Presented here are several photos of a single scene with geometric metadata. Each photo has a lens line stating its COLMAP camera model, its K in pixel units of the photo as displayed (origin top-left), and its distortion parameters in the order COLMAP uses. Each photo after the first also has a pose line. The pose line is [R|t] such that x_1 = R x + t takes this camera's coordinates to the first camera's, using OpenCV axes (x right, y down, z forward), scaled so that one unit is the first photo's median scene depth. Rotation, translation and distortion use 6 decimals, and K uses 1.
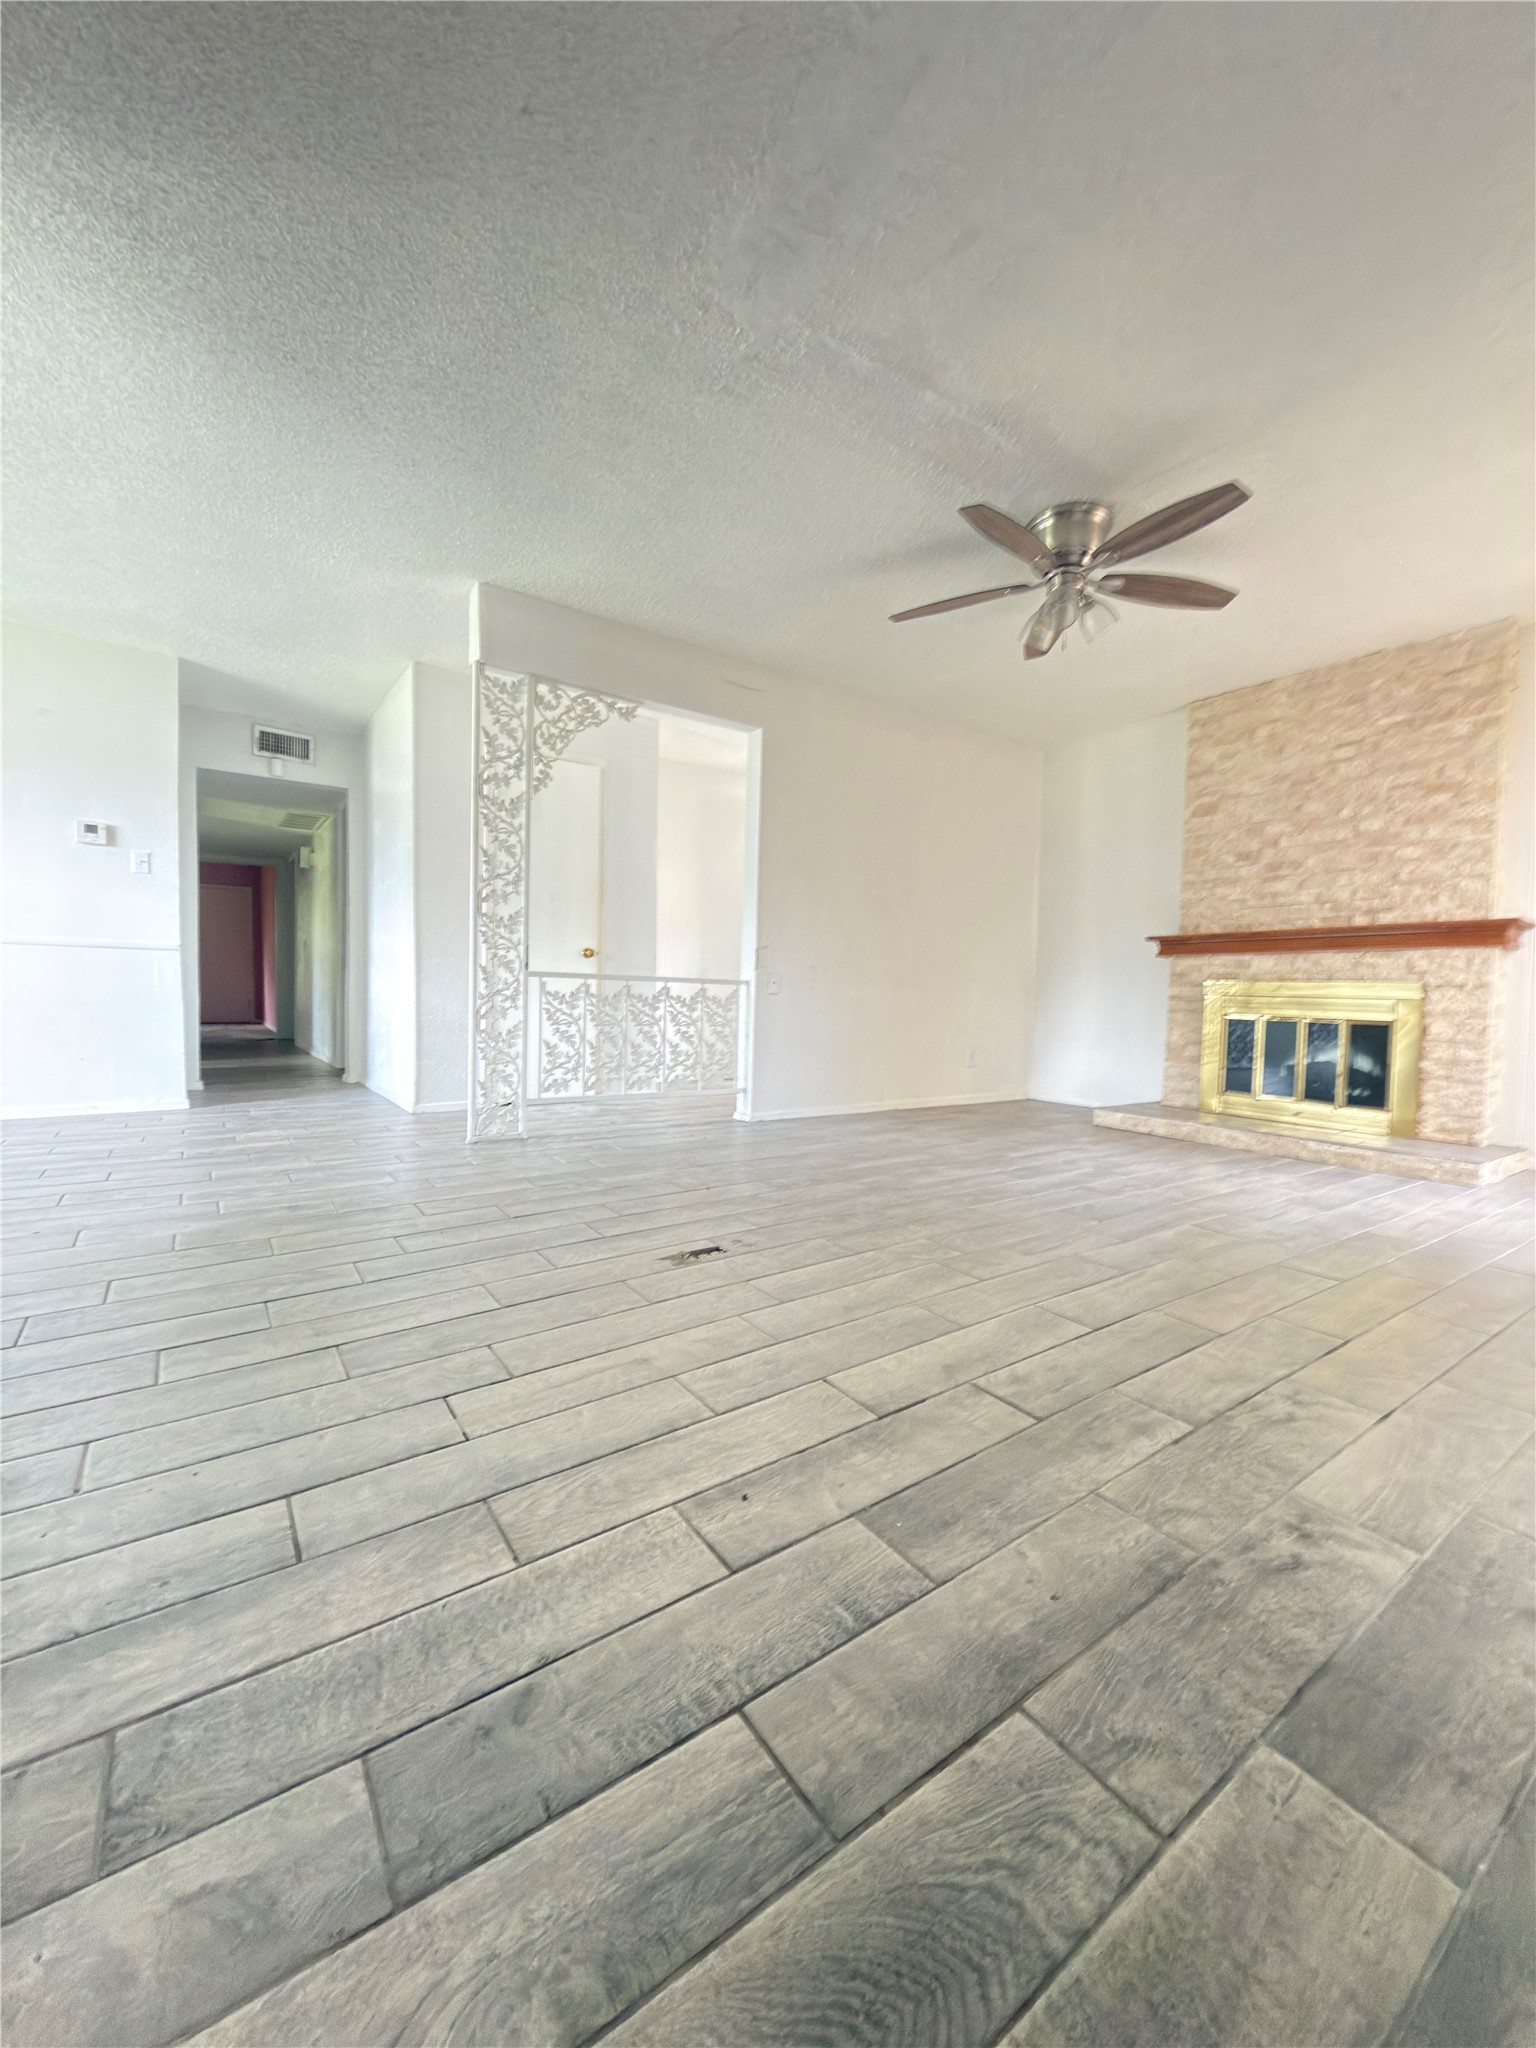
lens RADIAL K [[823.5, 0, 754.7], [0, 823.5, 1025.5], [0, 0, 1]] dist [0.001637, -0.000080]
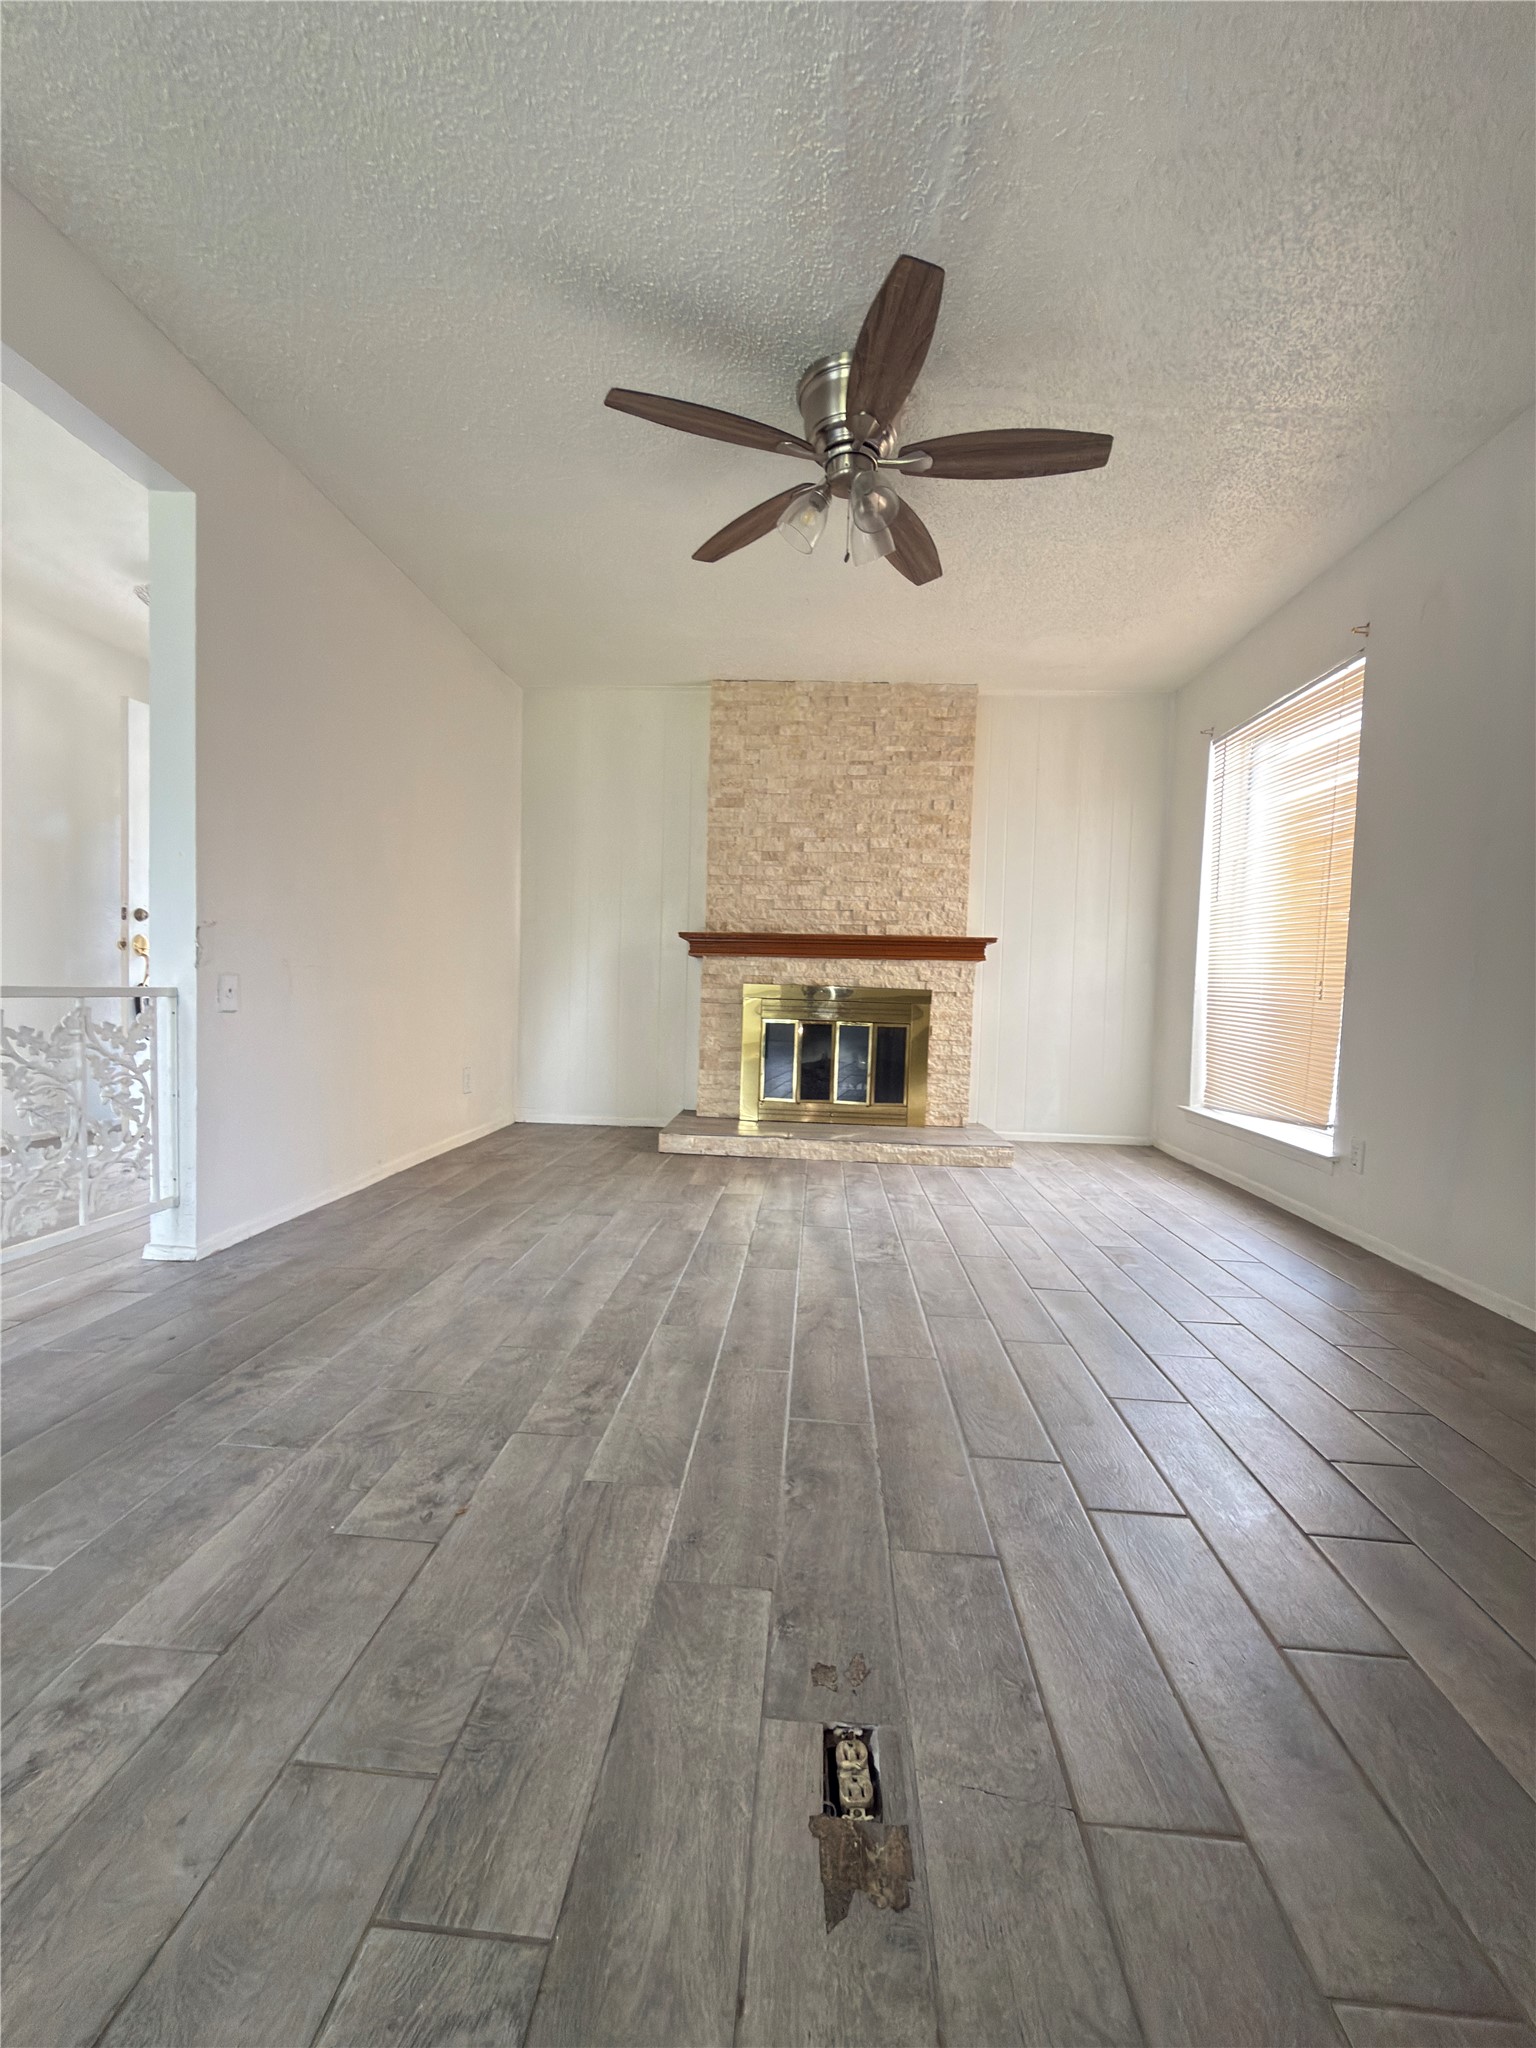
lens RADIAL K [[823.5, 0, 765.9], [0, 823.5, 1027.2], [0, 0, 1]] dist [0.001637, -0.000080]
pose [[0.615991, -0.047103, 0.786344, -0.198708], [0.017640, 0.998785, 0.046010, -0.050633], [-0.787555, -0.014471, 0.616074, 0.424801]]
